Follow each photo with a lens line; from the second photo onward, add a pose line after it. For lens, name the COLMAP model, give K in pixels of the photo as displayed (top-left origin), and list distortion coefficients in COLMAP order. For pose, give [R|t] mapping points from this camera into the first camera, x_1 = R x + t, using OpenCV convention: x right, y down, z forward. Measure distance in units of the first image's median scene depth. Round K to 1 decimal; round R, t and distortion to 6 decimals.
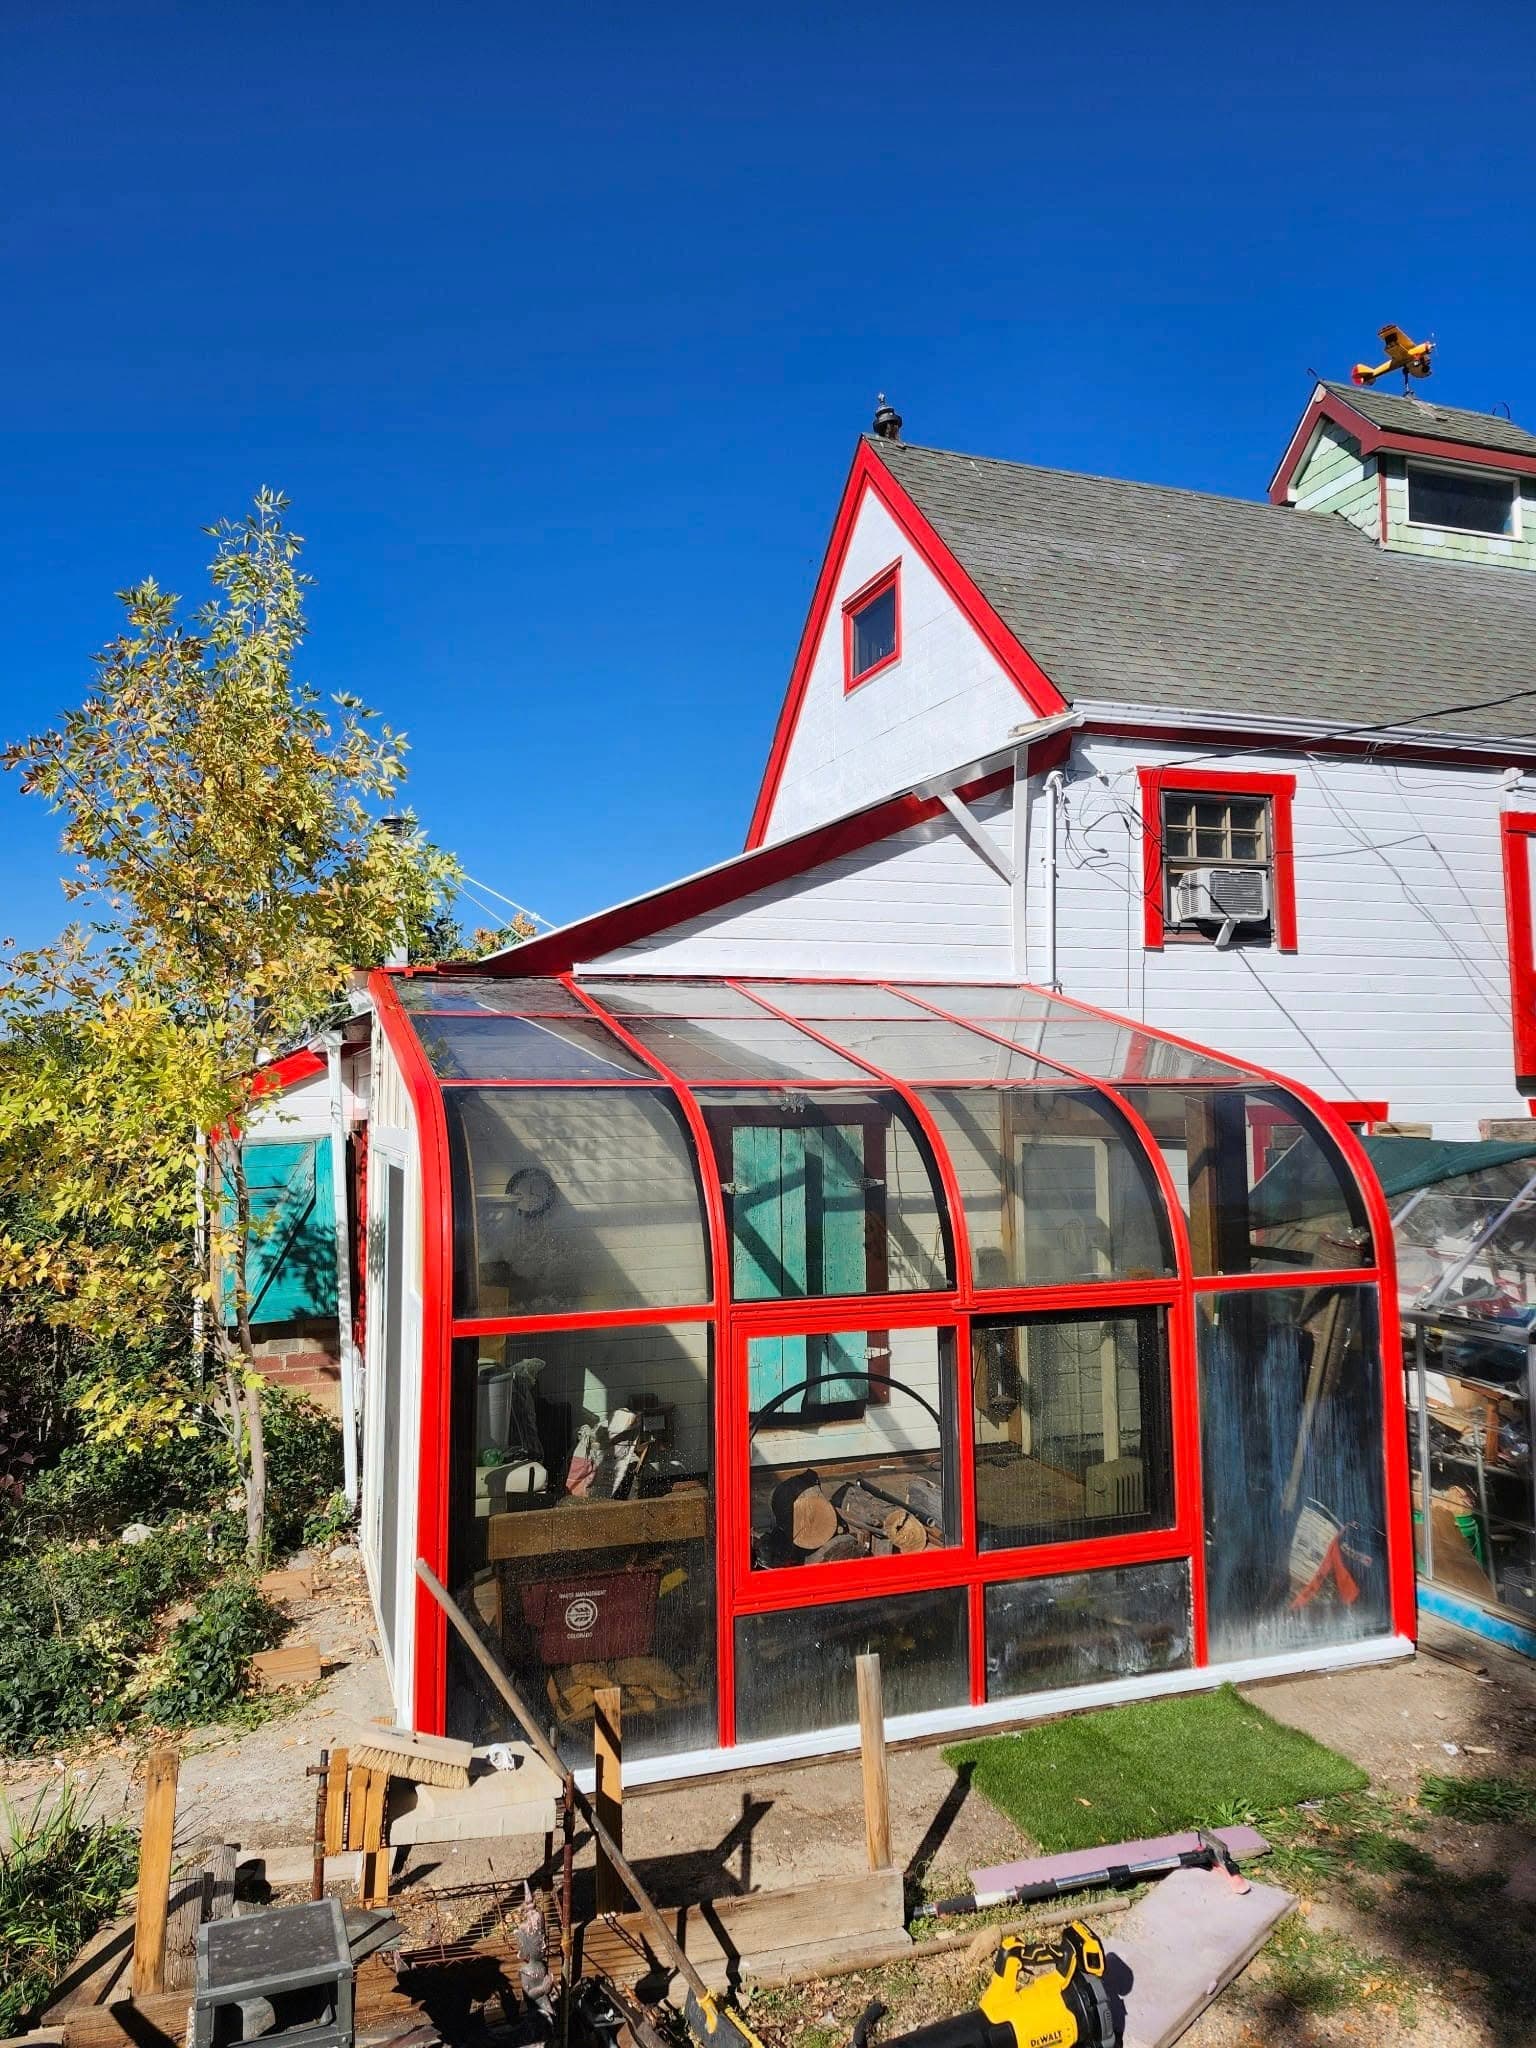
lens RADIAL K [[1426.5, 0, 751.3], [0, 1426.5, 990.5], [0, 0, 1]] dist [-0.008945, -0.009369]
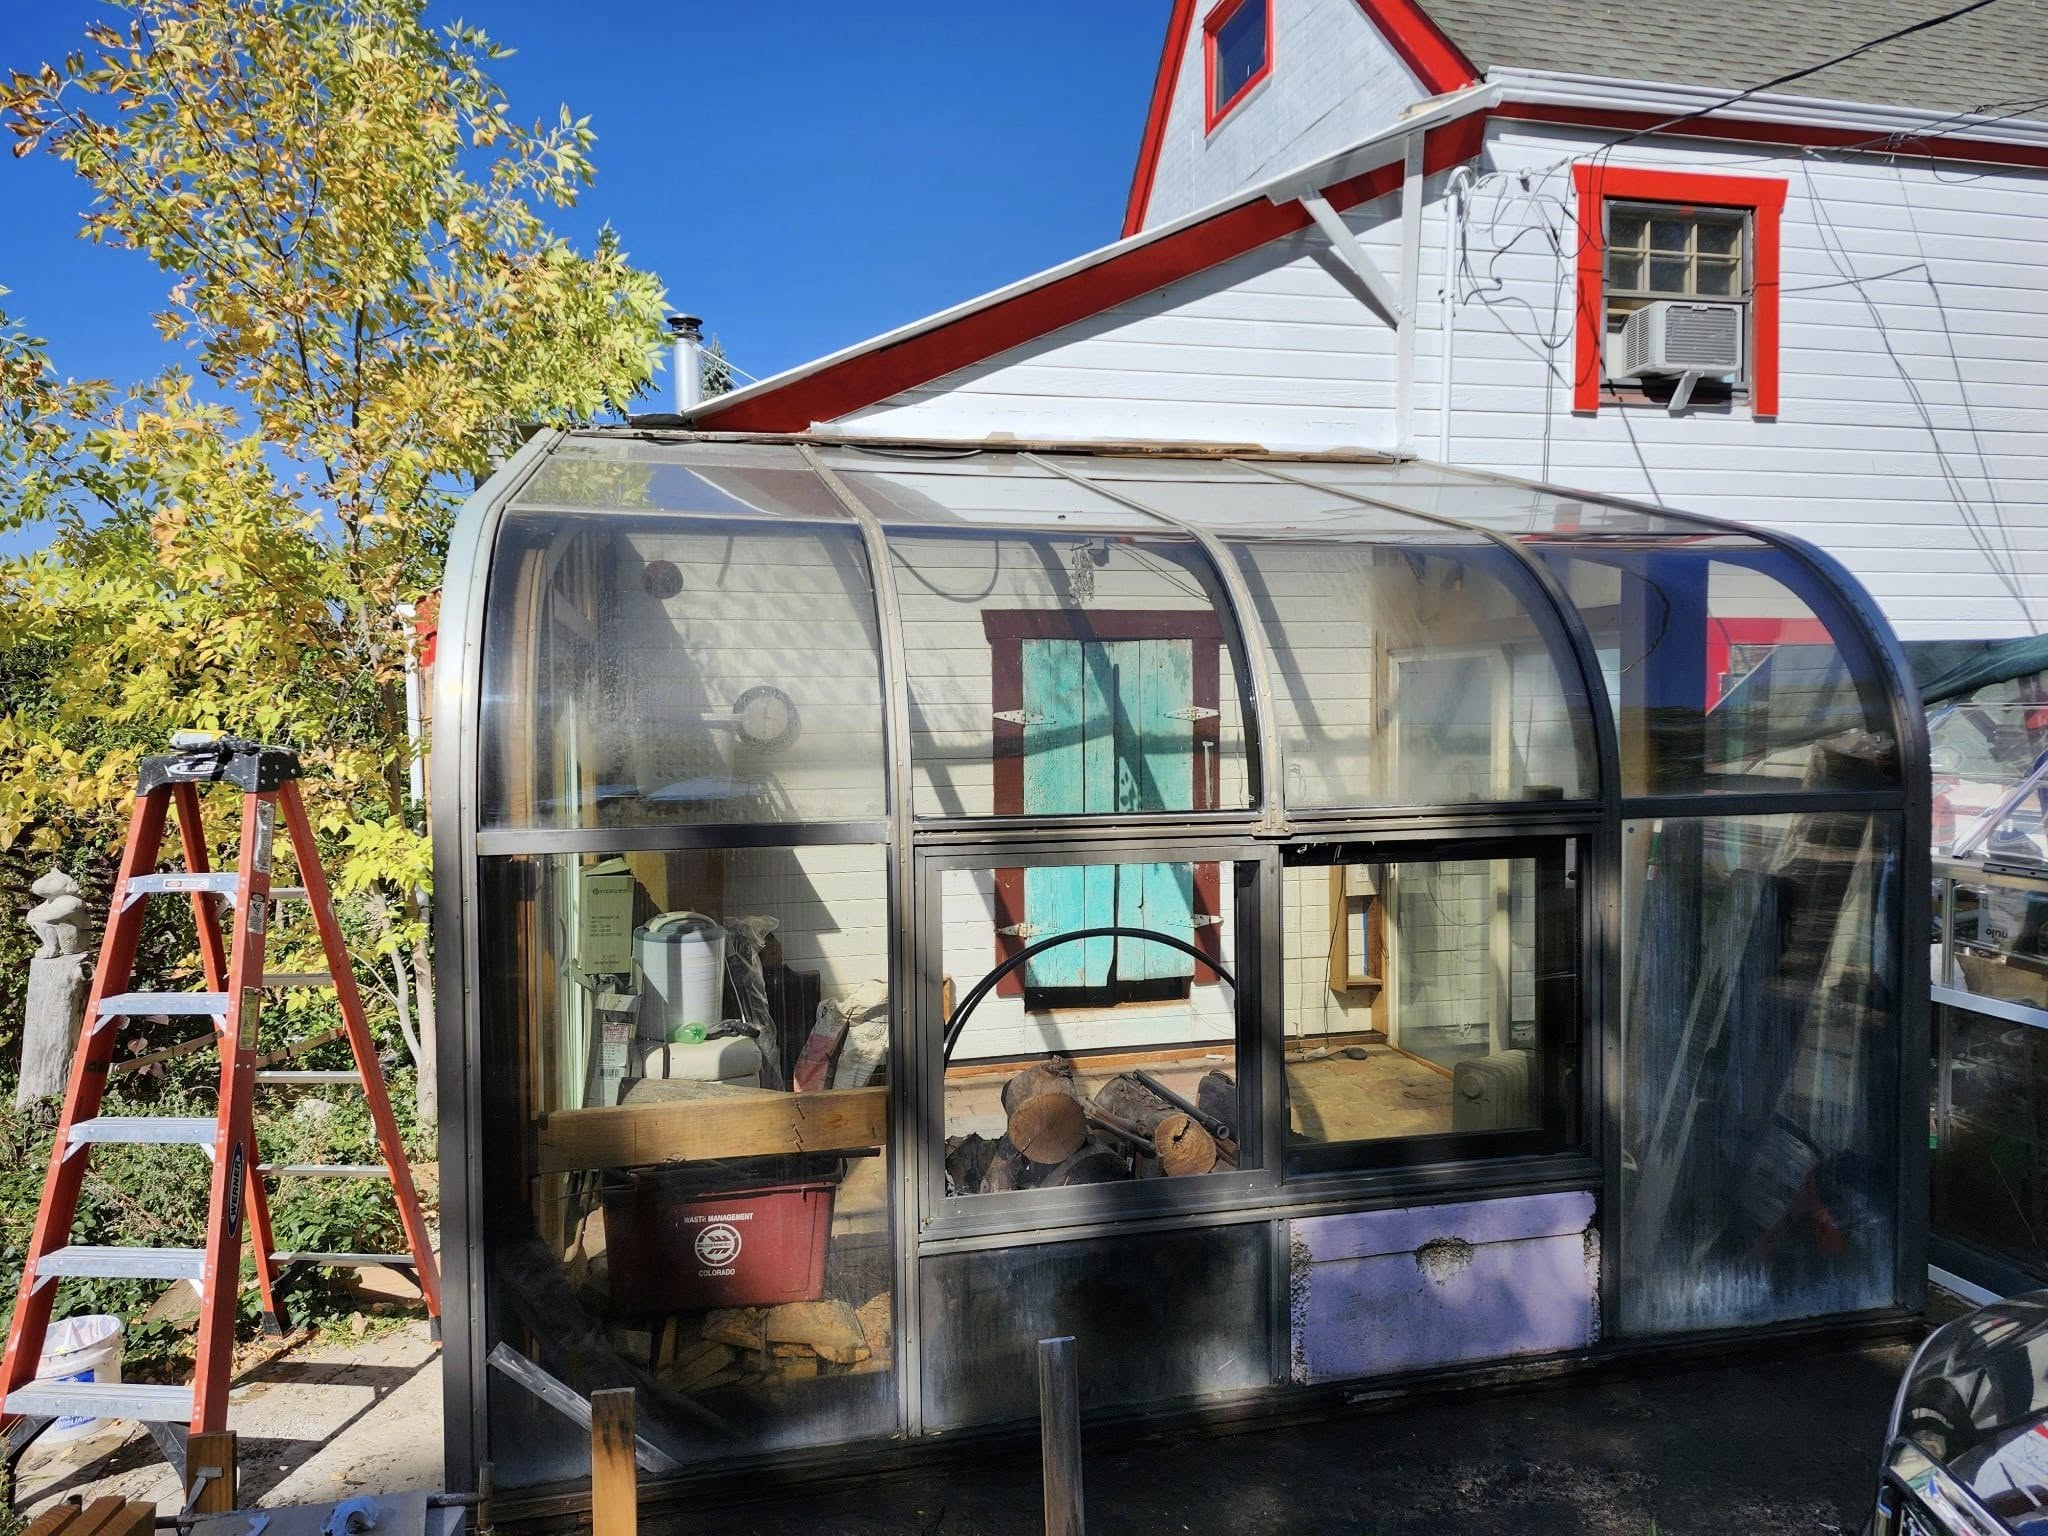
lens RADIAL K [[1426.5, 0, 1024.0], [0, 1426.5, 768.0], [0, 0, 1]] dist [-0.008945, -0.009369]
pose [[0.994947, 0.001092, -0.100395, 0.057952], [0.011254, 0.992426, 0.122324, 0.064584], [0.099769, -0.122836, 0.987399, 0.189756]]
